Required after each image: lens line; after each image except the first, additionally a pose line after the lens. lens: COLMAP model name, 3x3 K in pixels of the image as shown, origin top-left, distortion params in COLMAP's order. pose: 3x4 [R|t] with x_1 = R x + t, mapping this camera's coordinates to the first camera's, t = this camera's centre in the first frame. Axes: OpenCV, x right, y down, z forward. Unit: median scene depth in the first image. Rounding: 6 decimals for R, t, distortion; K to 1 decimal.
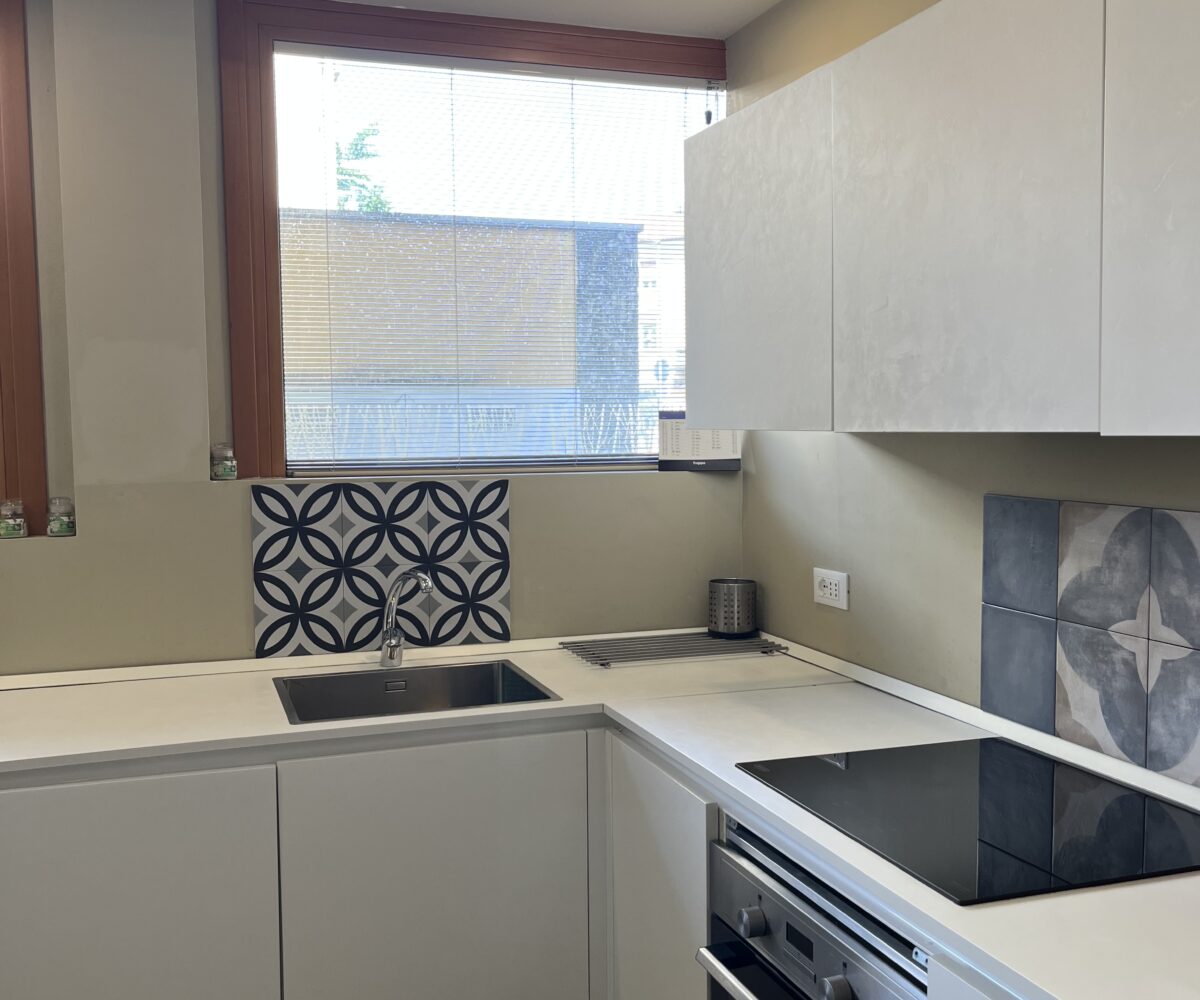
lens RADIAL K [[1209.7, 0, 598.7], [0, 1209.7, 502.8], [0, 0, 1]] dist [0.013057, 0.000000]
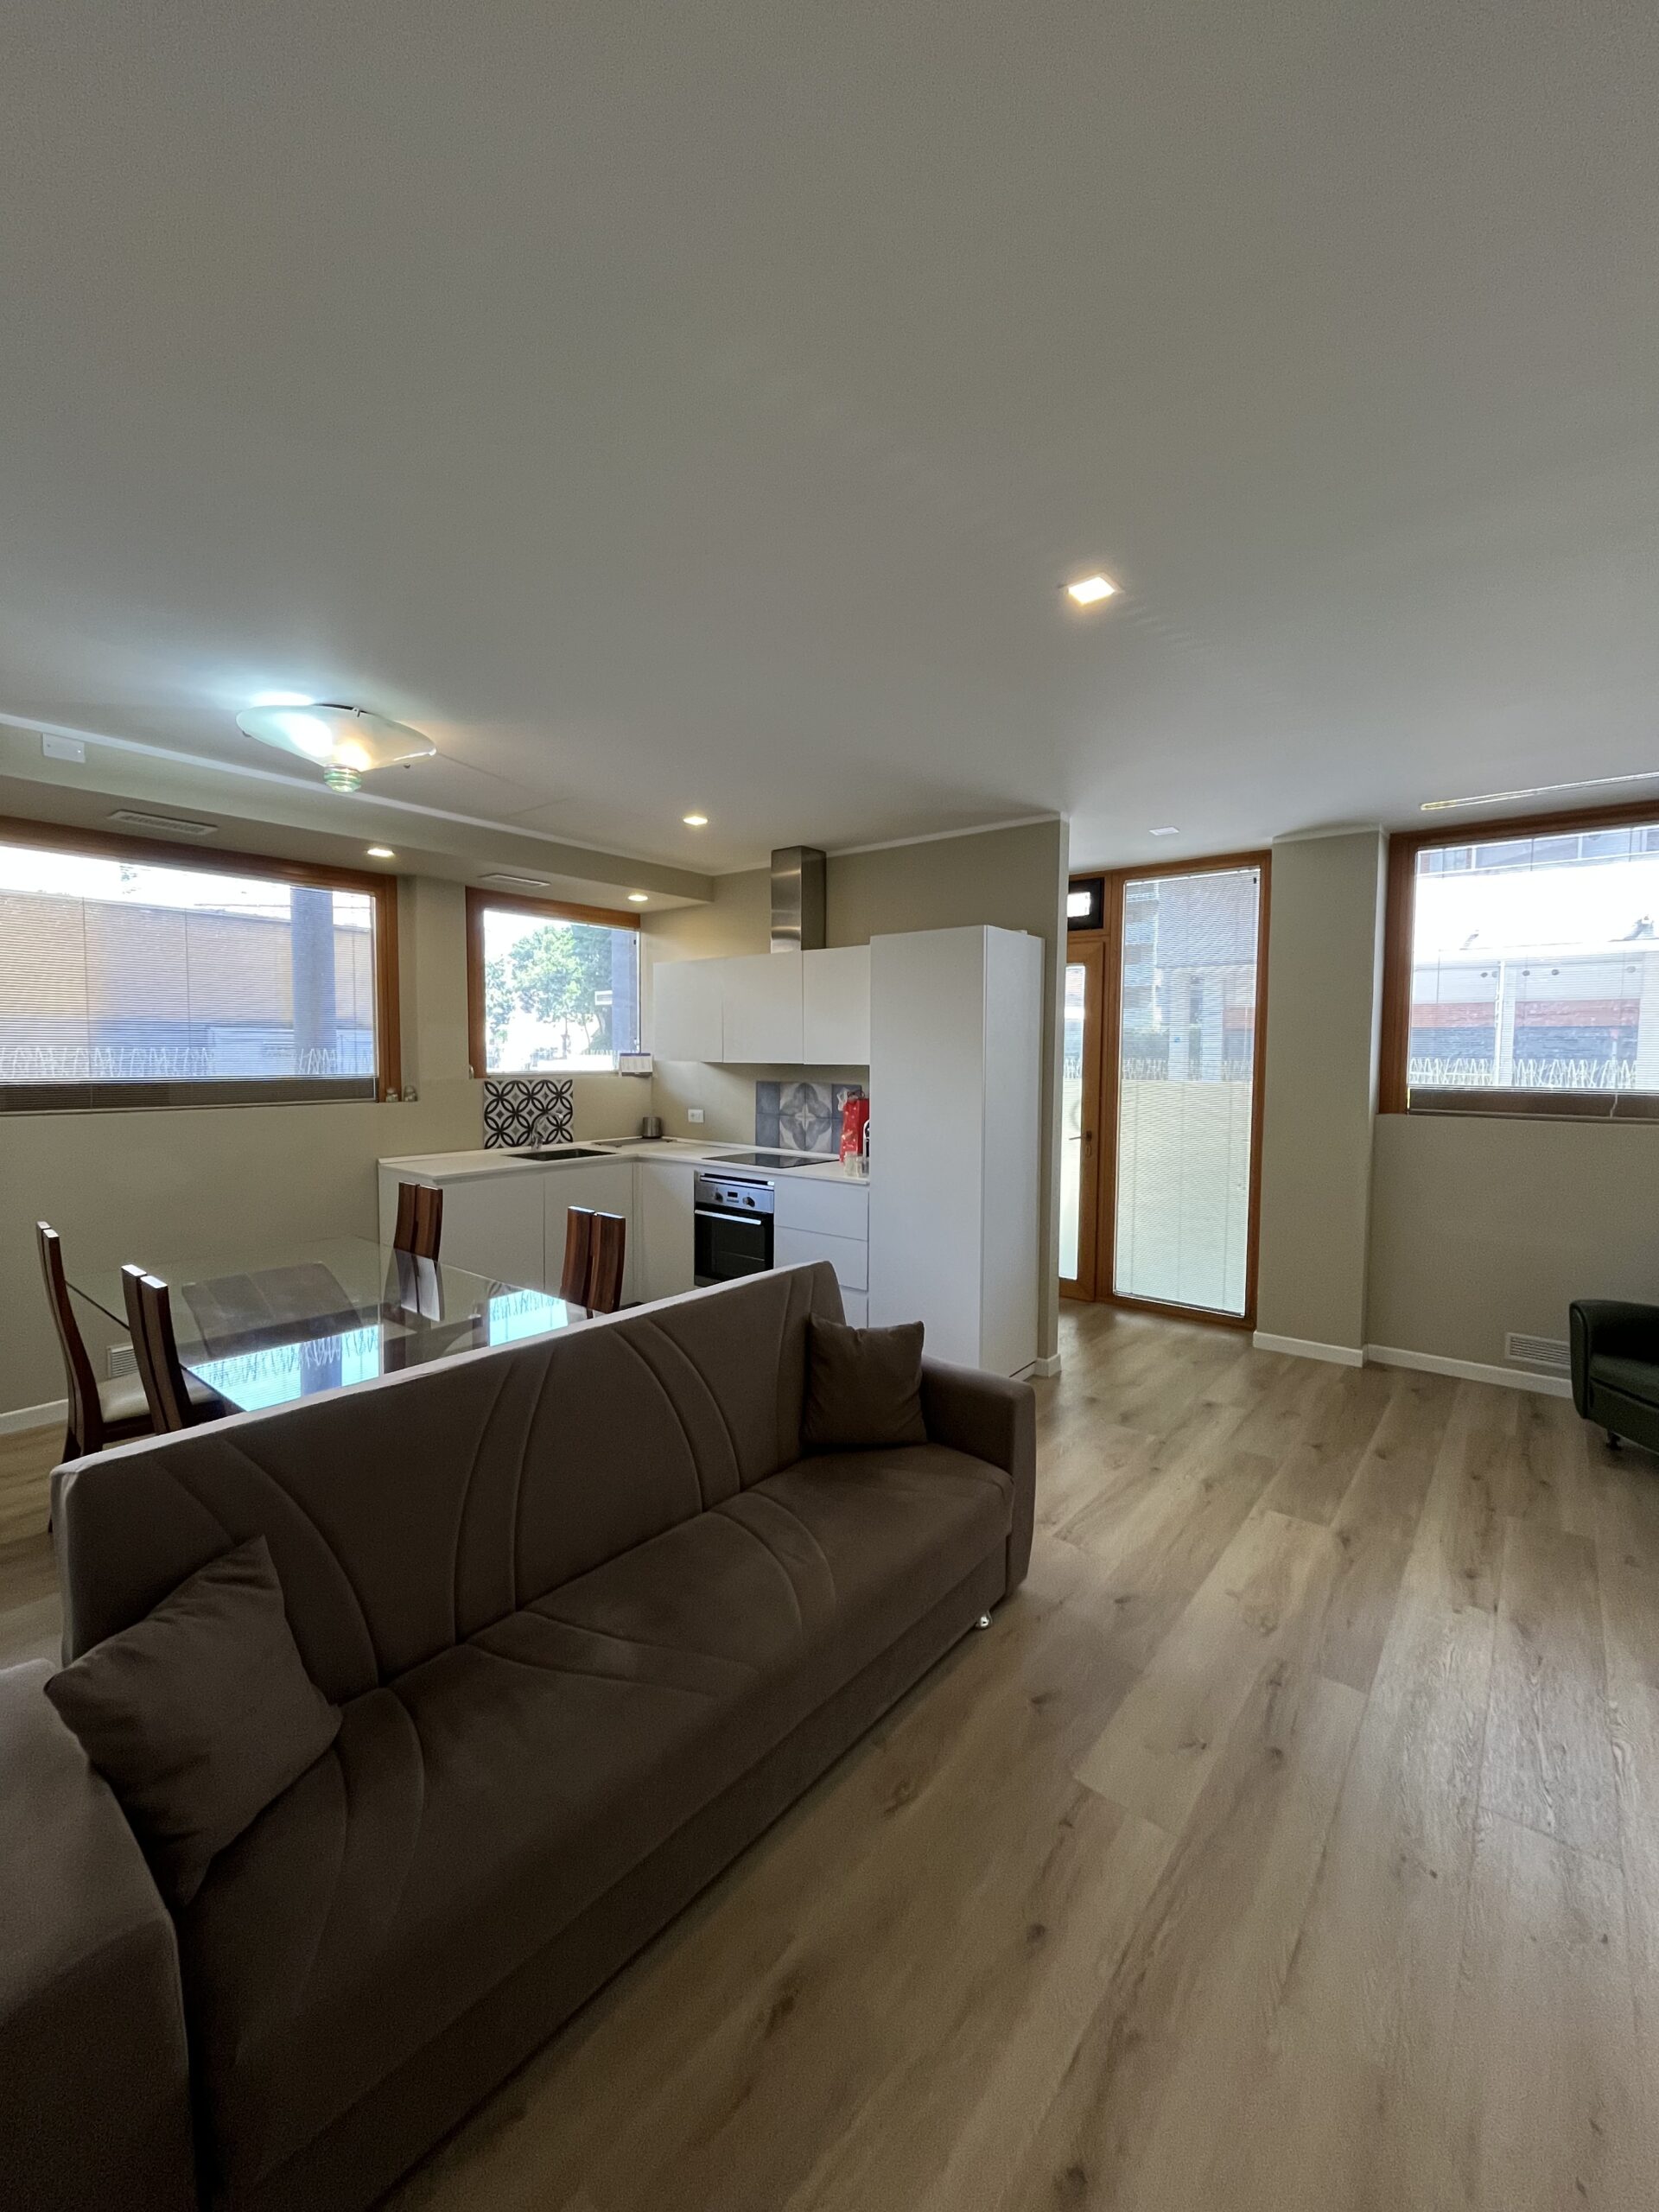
lens RADIAL K [[885.5, 0, 829.6], [0, 885.5, 1105.7], [0, 0, 1]] dist [-0.002451, -0.000343]
pose [[0.851694, -0.018086, 0.523728, -0.630911], [0.022023, 0.999757, -0.001290, 0.054273], [-0.523577, 0.012633, 0.851885, -0.951363]]
